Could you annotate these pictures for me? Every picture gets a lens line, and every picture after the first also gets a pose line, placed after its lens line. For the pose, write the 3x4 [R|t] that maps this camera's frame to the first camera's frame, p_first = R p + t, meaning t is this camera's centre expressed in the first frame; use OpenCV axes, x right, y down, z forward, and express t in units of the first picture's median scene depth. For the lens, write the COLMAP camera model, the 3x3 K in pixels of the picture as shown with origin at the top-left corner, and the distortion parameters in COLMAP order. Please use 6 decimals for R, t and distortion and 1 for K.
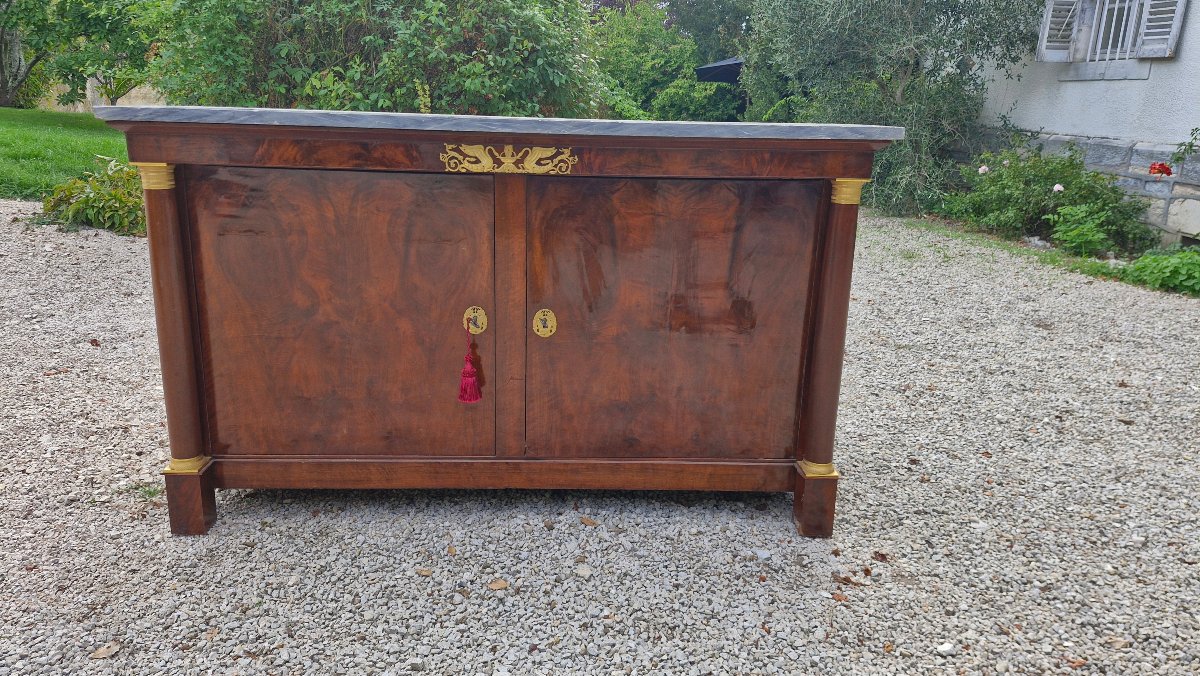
lens RADIAL K [[832.6, 0, 600.0], [0, 832.6, 338.0], [0, 0, 1]] dist [0.117916, -0.160658]
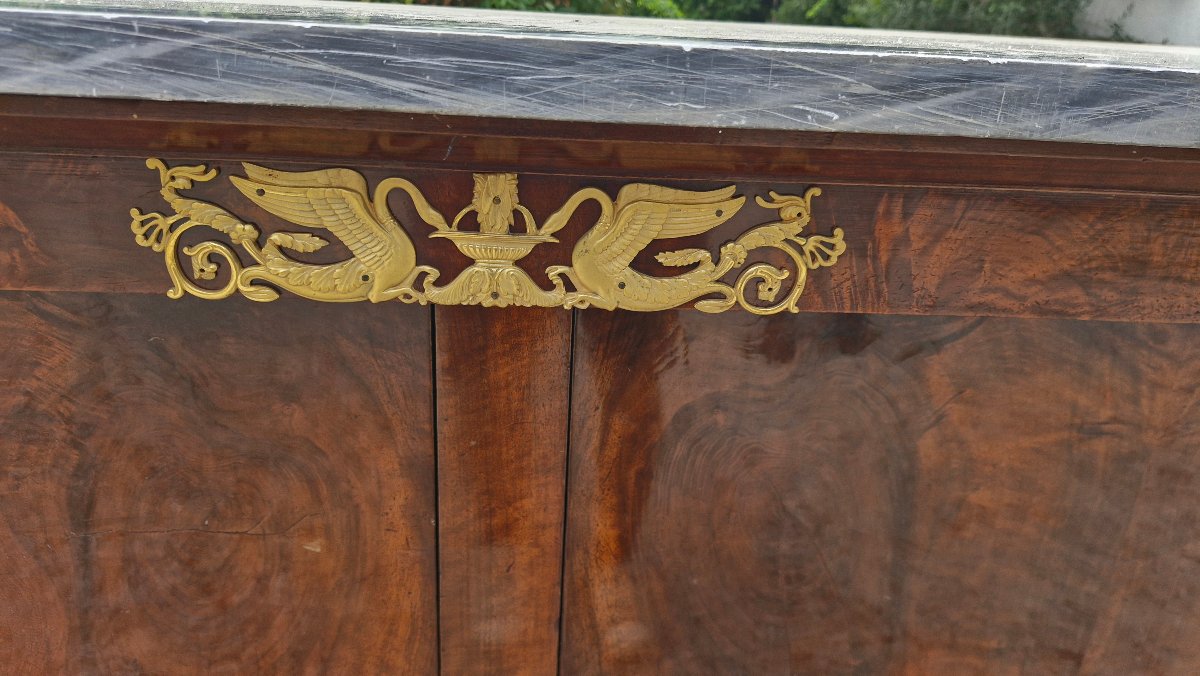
lens RADIAL K [[832.6, 0, 600.0], [0, 832.6, 338.0], [0, 0, 1]] dist [0.117916, -0.160658]
pose [[0.999609, 0.016756, 0.022379, -0.088634], [-0.019220, 0.993193, 0.114882, -0.214102], [-0.020302, -0.115267, 0.993127, 0.802208]]
